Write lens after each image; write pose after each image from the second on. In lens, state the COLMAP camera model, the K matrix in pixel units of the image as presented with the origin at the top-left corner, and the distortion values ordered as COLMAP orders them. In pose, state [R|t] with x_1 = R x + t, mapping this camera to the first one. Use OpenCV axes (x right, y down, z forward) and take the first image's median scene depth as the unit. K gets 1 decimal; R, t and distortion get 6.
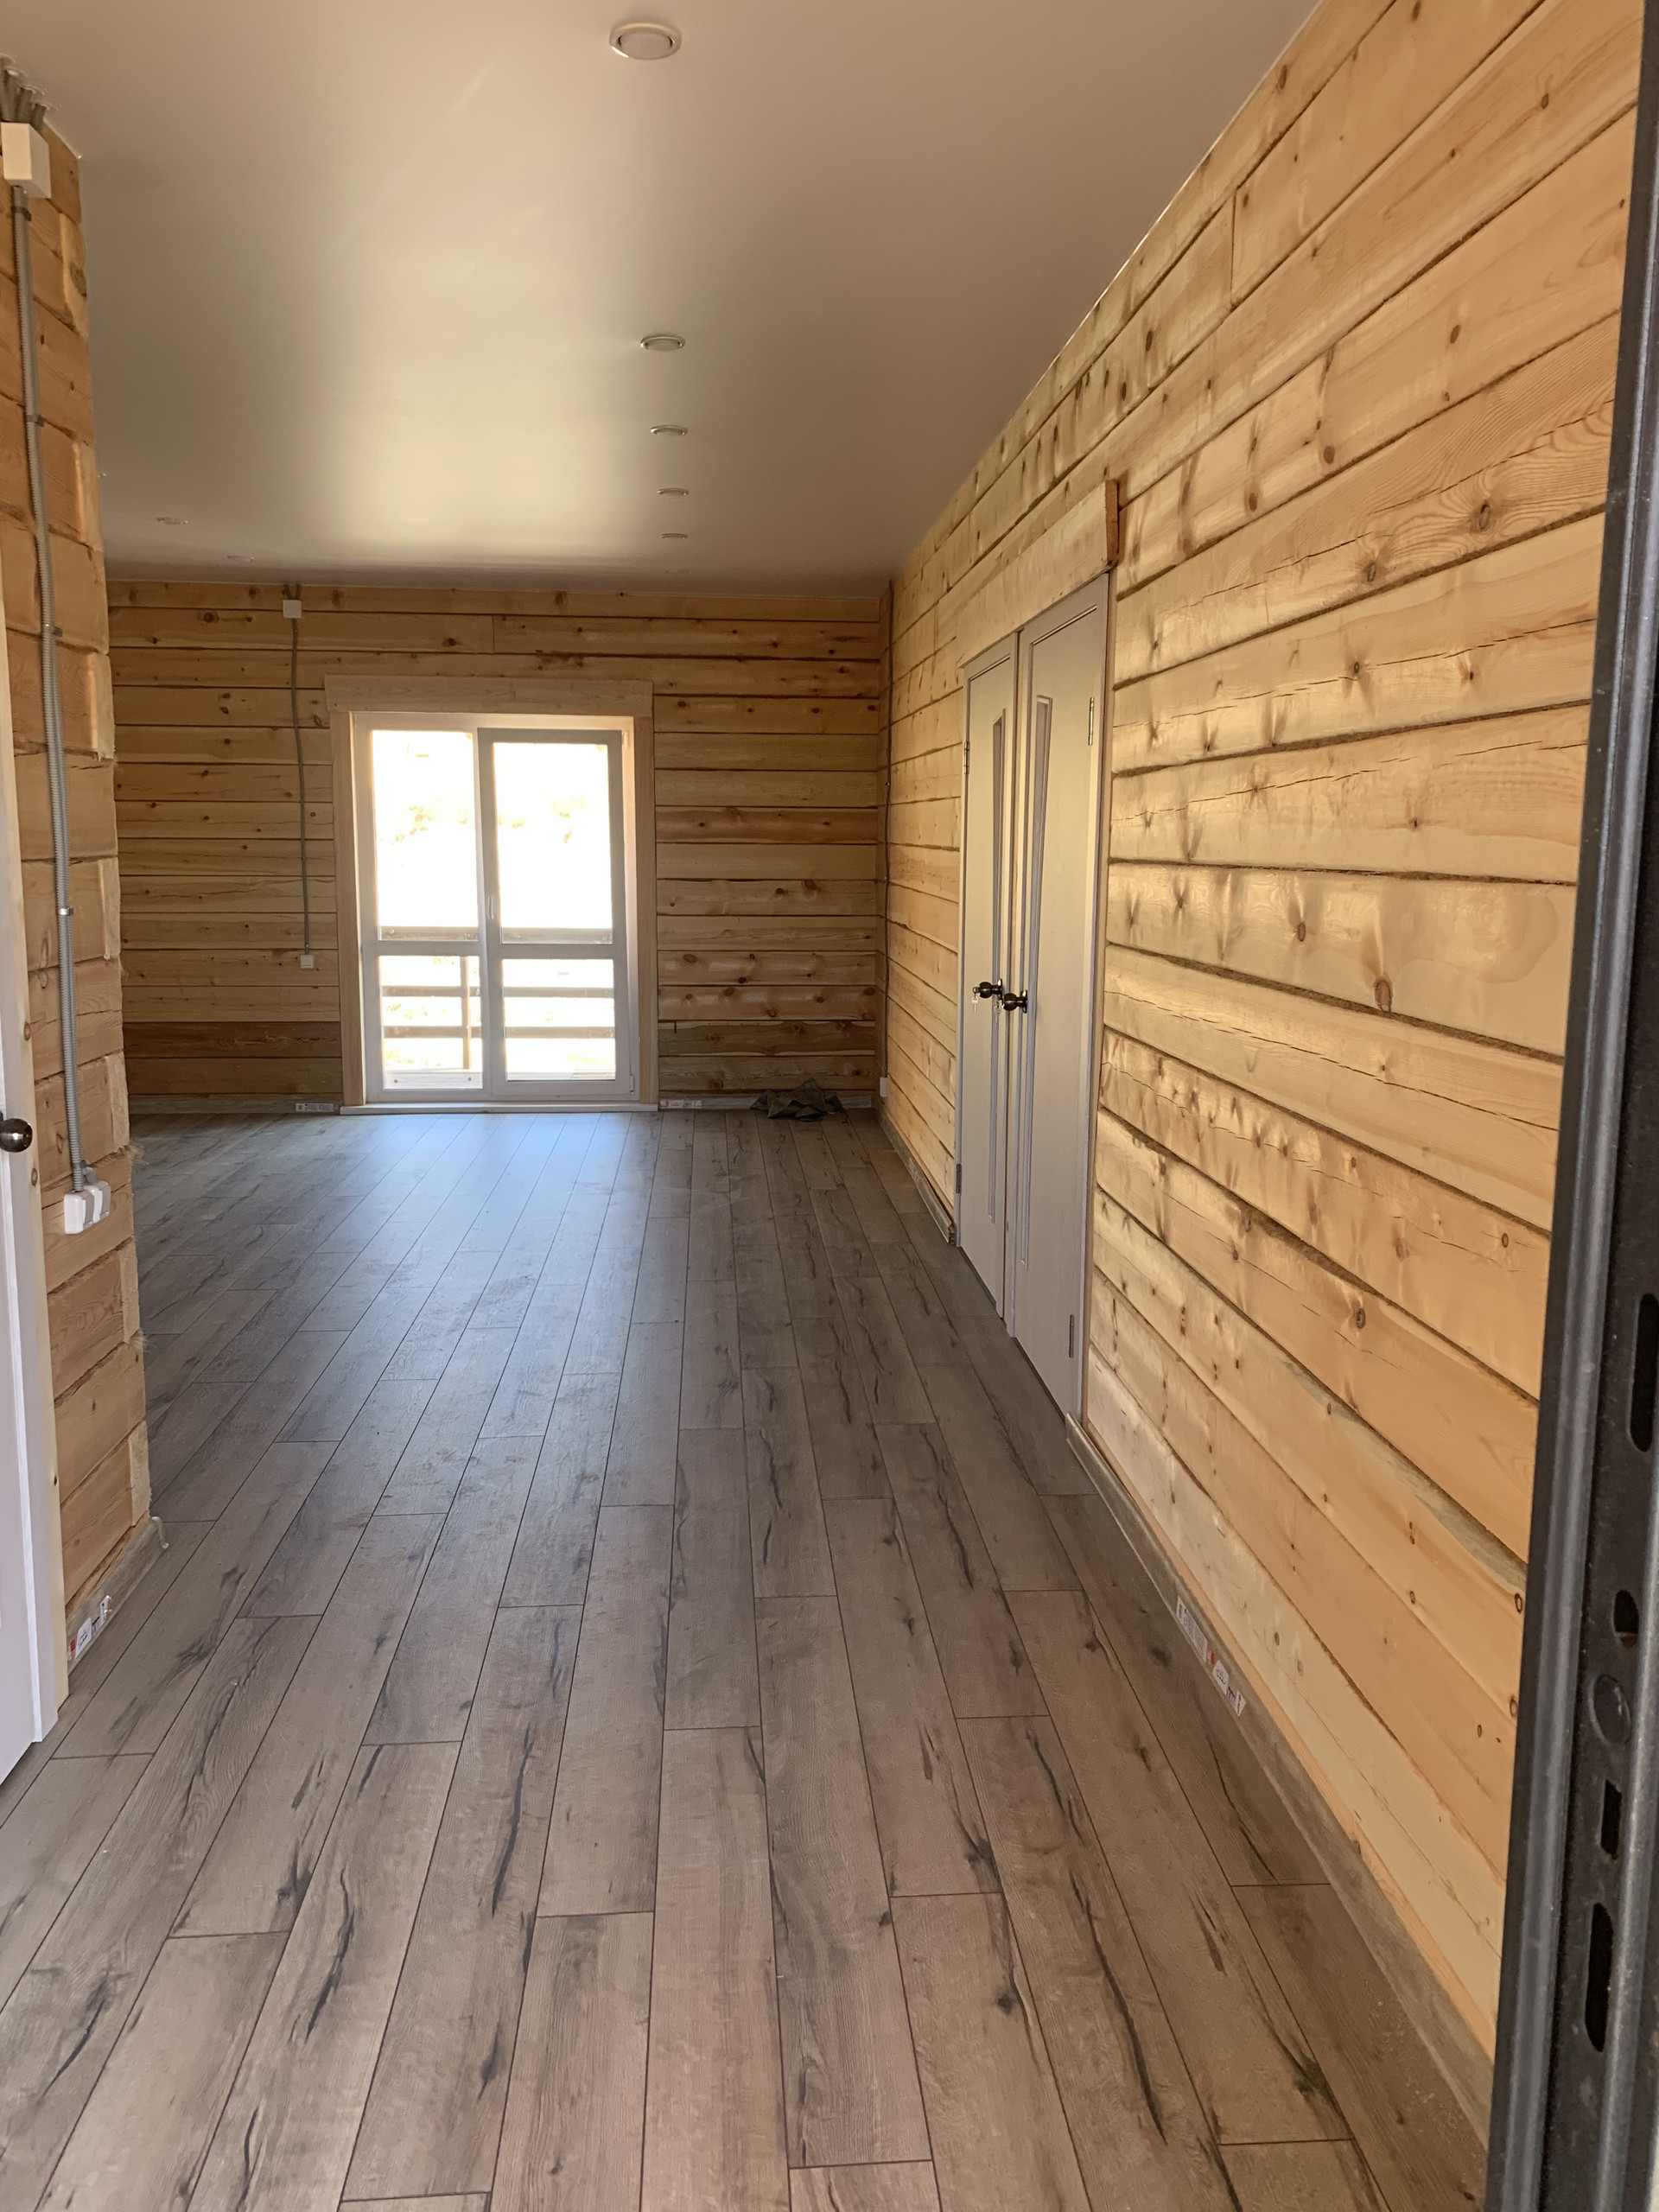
lens RADIAL K [[1660.2, 0, 854.7], [0, 1660.2, 1088.6], [0, 0, 1]] dist [0.066095, -0.078756]
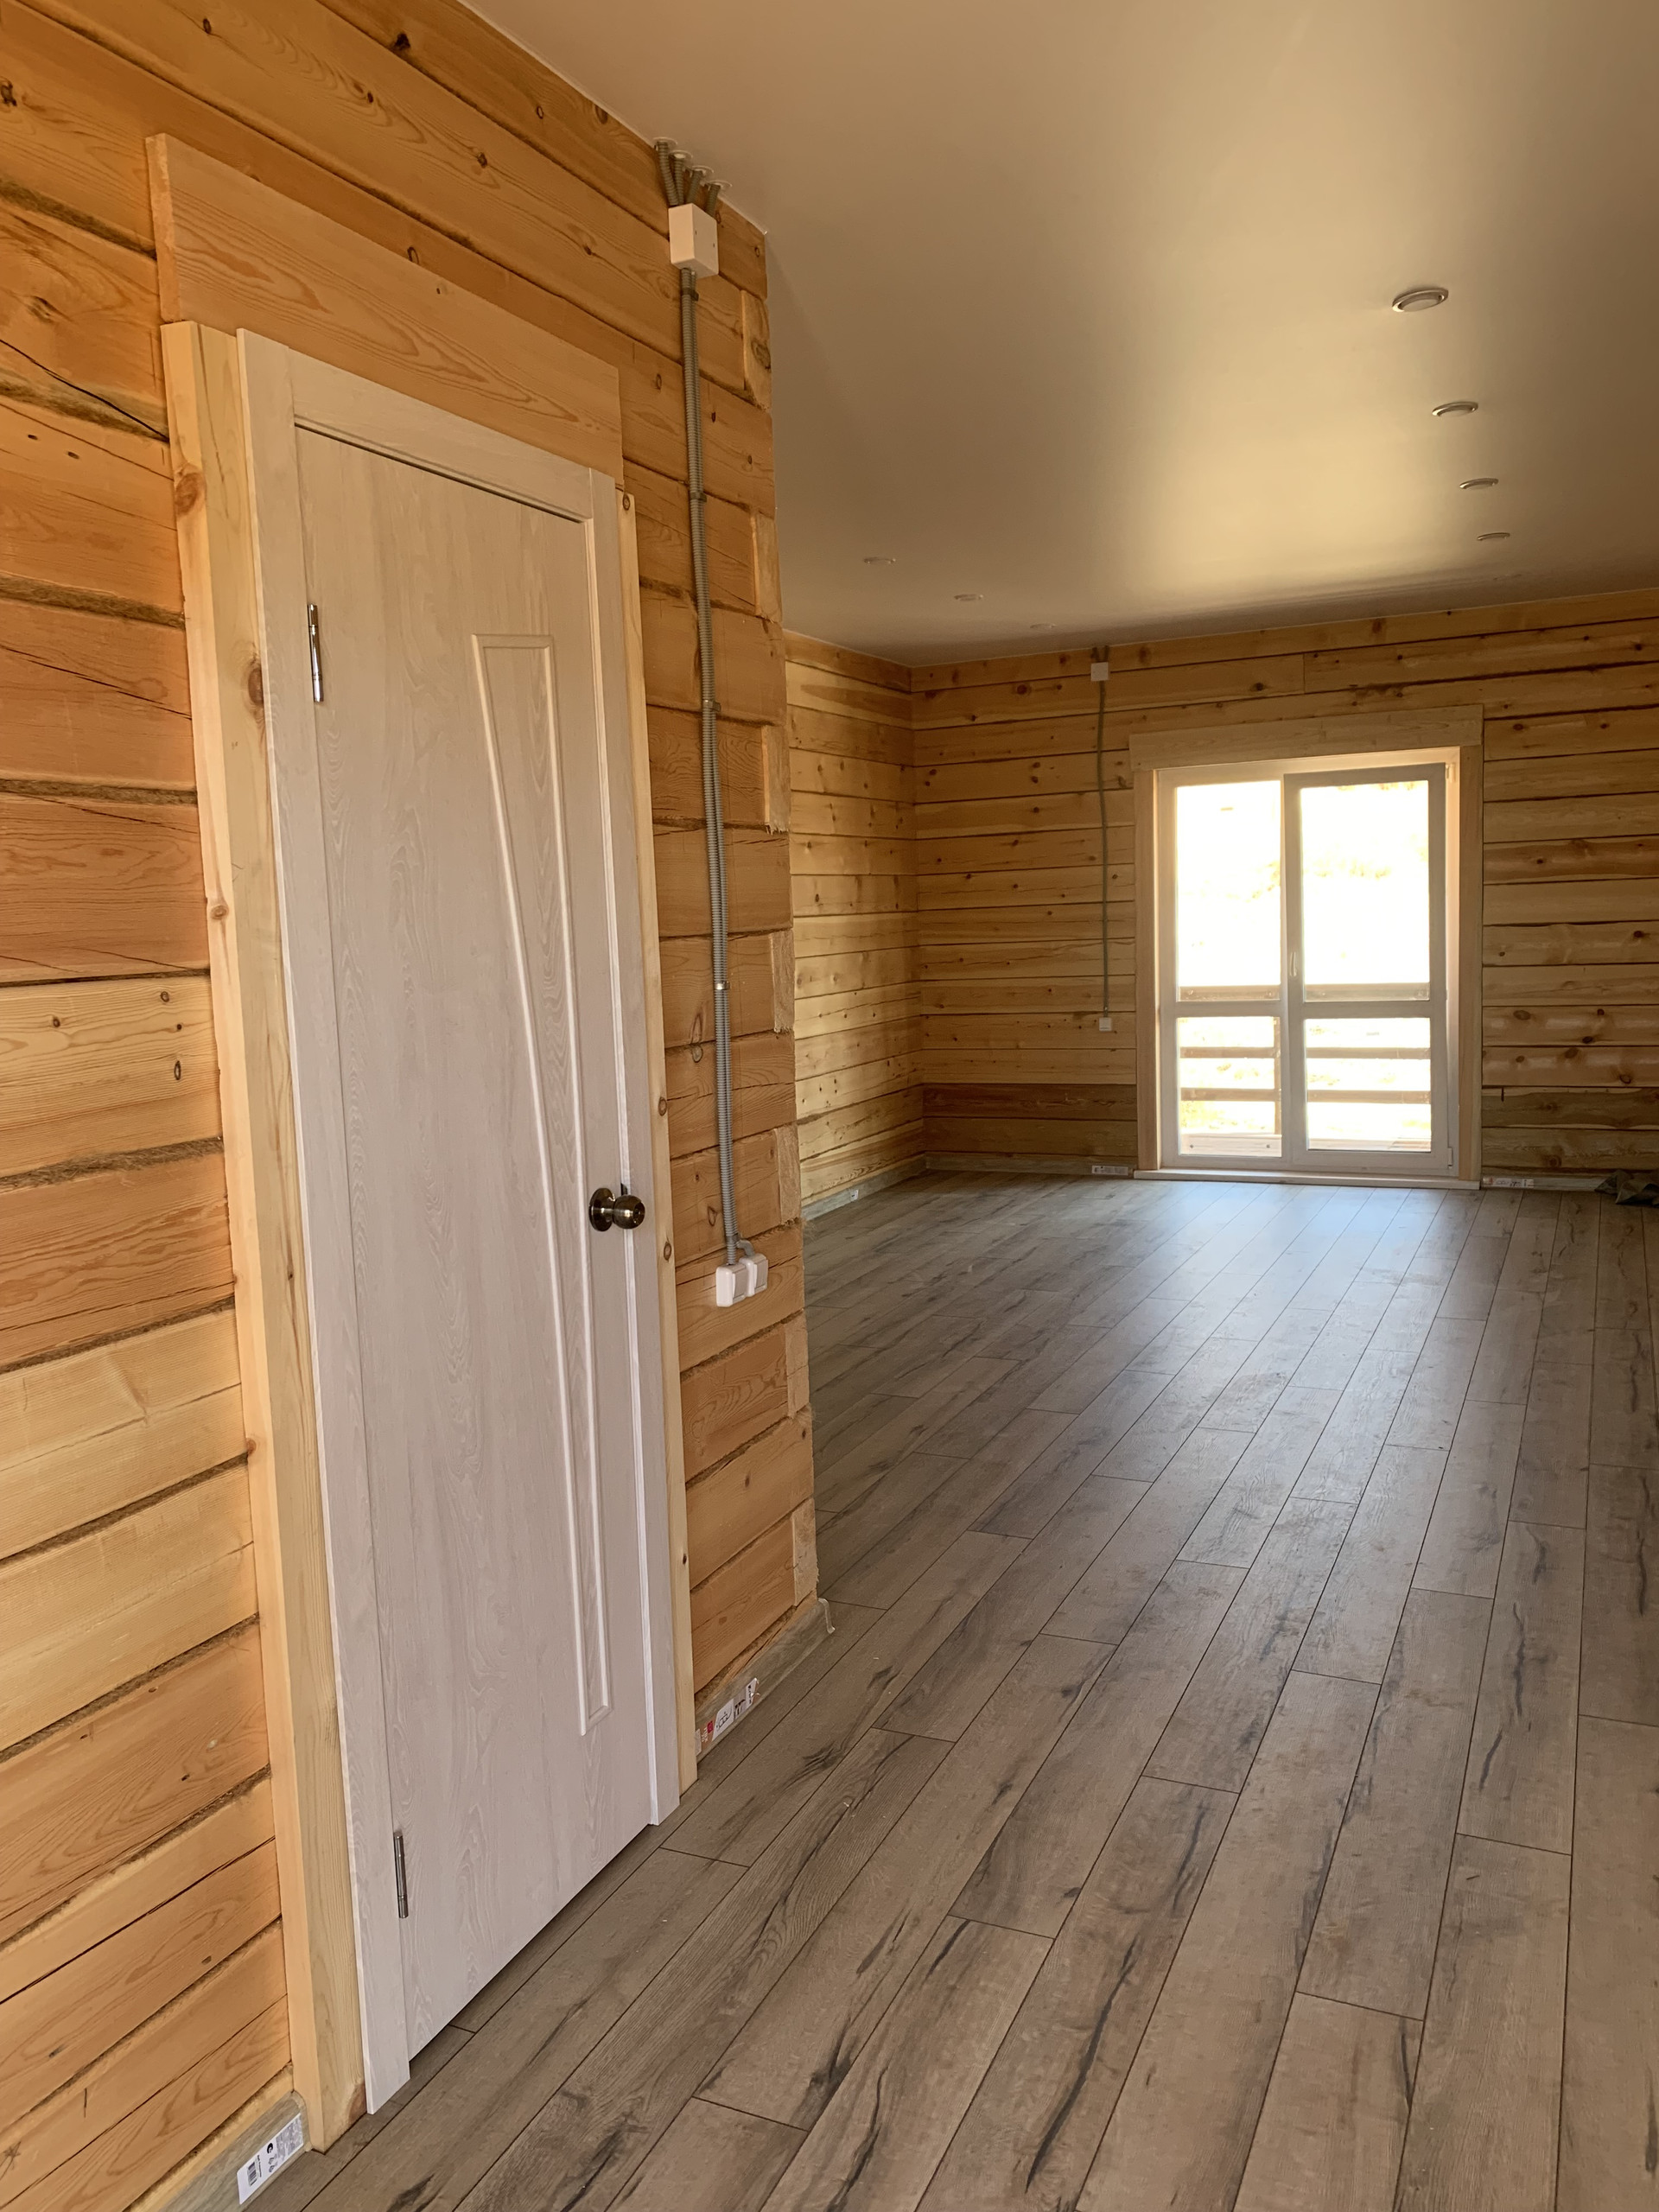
lens RADIAL K [[1671.4, 0, 829.5], [0, 1671.4, 1106.0], [0, 0, 1]] dist [0.041512, -0.049593]
pose [[0.866631, 0.016920, -0.498663, 0.068885], [-0.028871, 0.999451, -0.016264, -0.015669], [0.498114, 0.028492, 0.866643, 0.142250]]
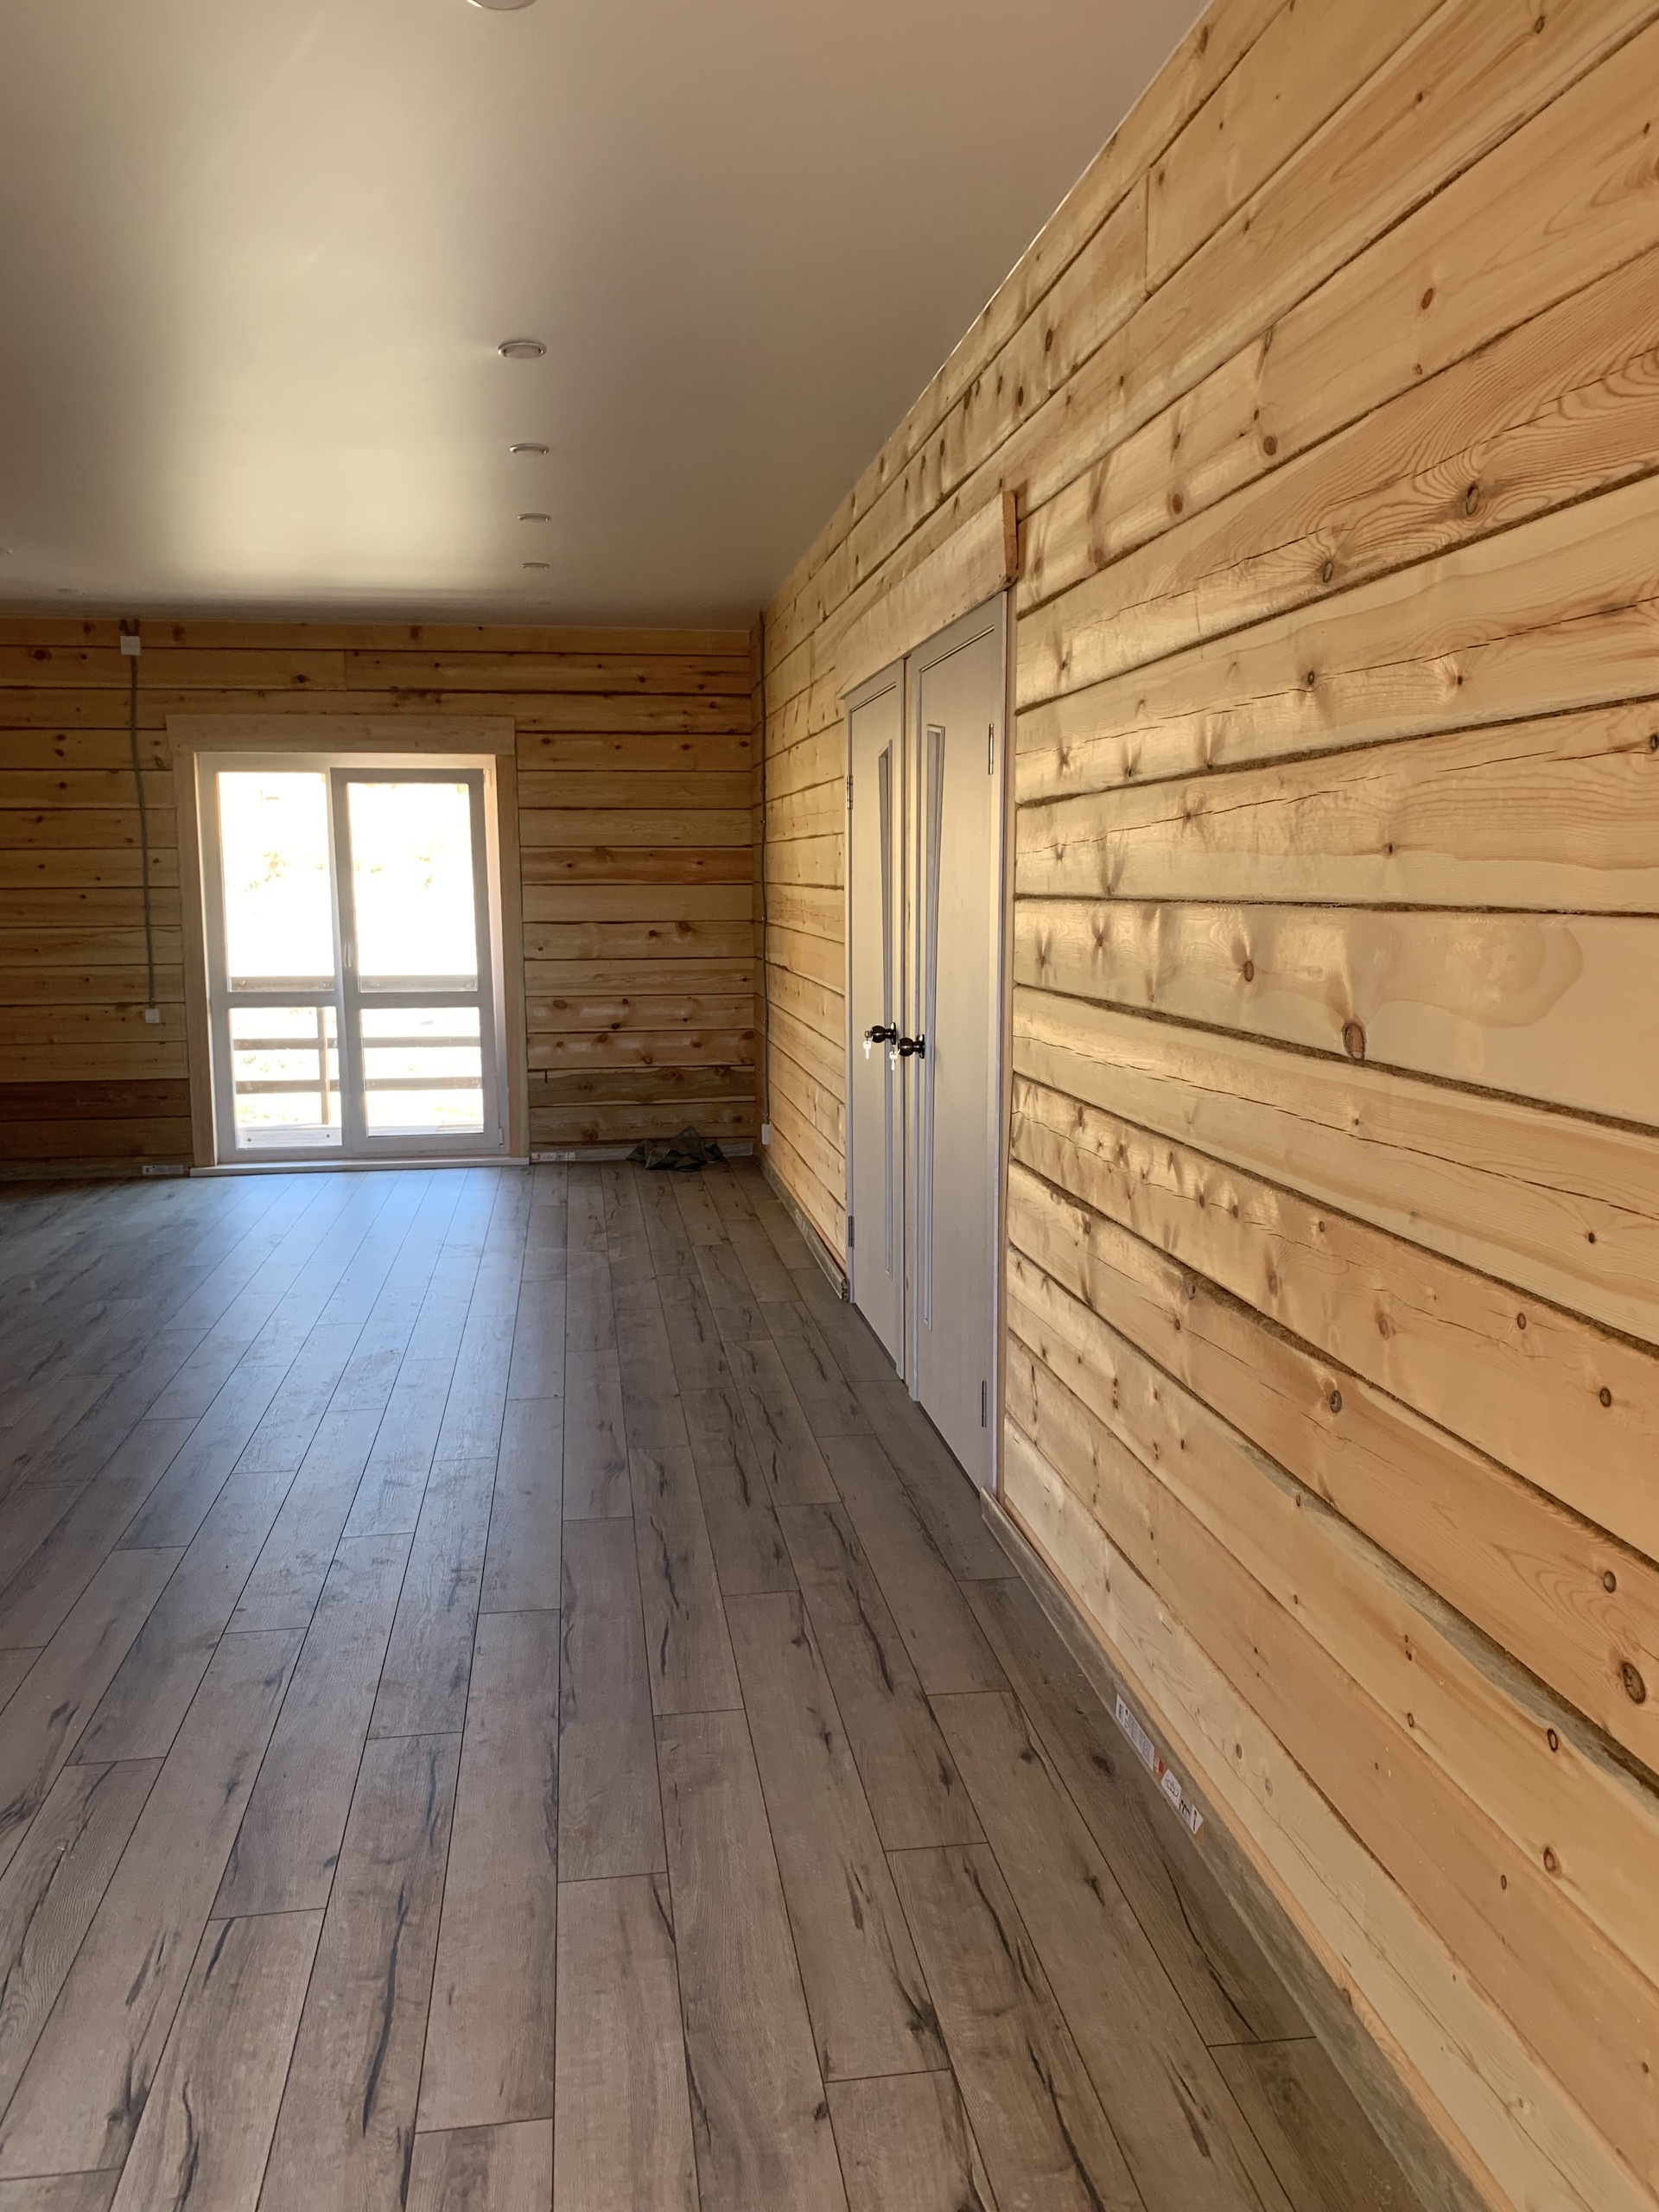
lens RADIAL K [[1663.2, 0, 829.5], [0, 1663.2, 1106.0], [0, 0, 1]] dist [0.036824, -0.037190]
pose [[0.997803, -0.021824, 0.062547, -0.013244], [0.022675, 0.999659, -0.012918, -0.010115], [-0.062244, 0.014308, 0.997958, 0.080397]]
